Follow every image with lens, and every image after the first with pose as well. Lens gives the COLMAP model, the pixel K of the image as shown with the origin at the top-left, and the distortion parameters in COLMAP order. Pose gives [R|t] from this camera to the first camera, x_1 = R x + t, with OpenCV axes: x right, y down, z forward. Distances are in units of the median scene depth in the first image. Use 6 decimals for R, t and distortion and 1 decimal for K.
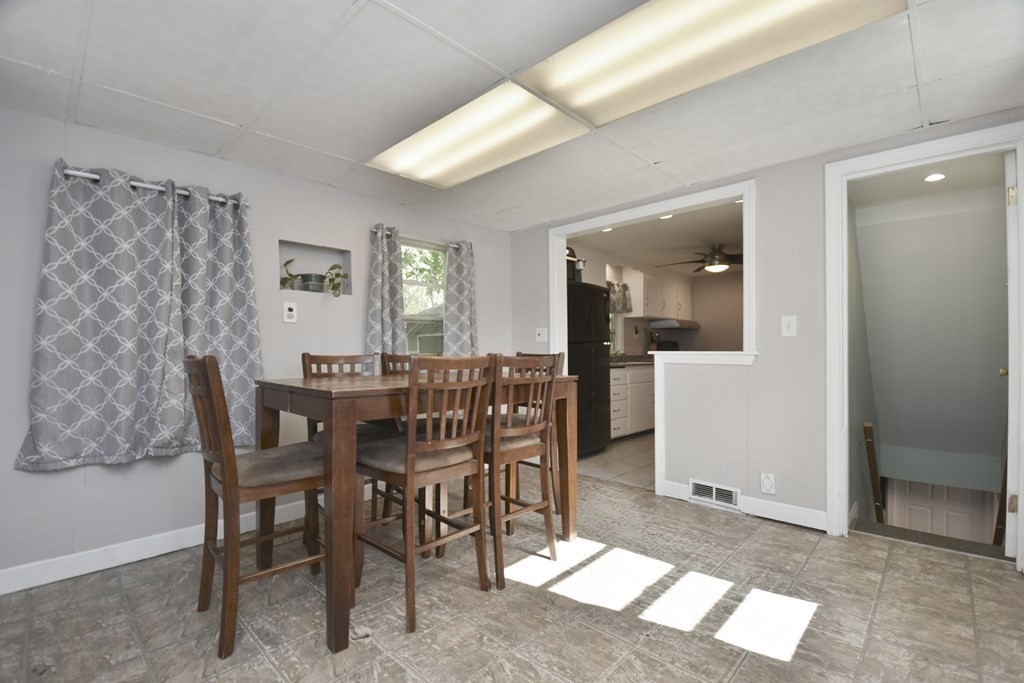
lens RADIAL K [[459.4, 0, 501.5], [0, 459.4, 356.1], [0, 0, 1]] dist [-0.000926, -0.000117]
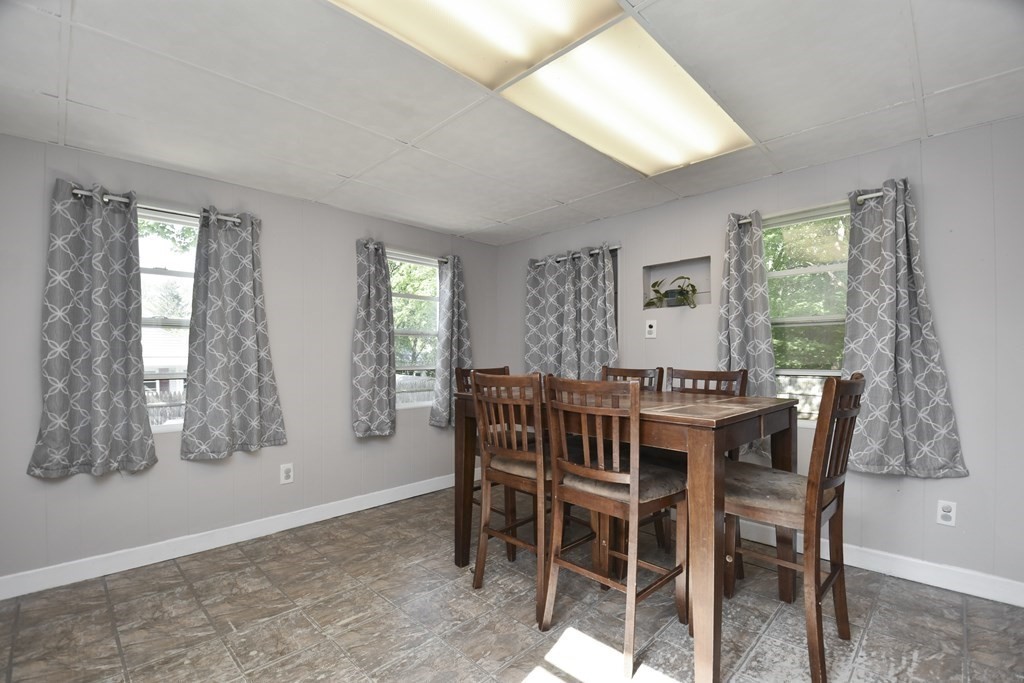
lens RADIAL K [[459.4, 0, 501.5], [0, 459.4, 356.1], [0, 0, 1]] dist [-0.000926, -0.000117]
pose [[-0.030496, 0.000695, -0.999535, 0.637149], [-0.012566, 0.999920, 0.001078, -0.028283], [0.999456, 0.012593, -0.030485, 0.660086]]
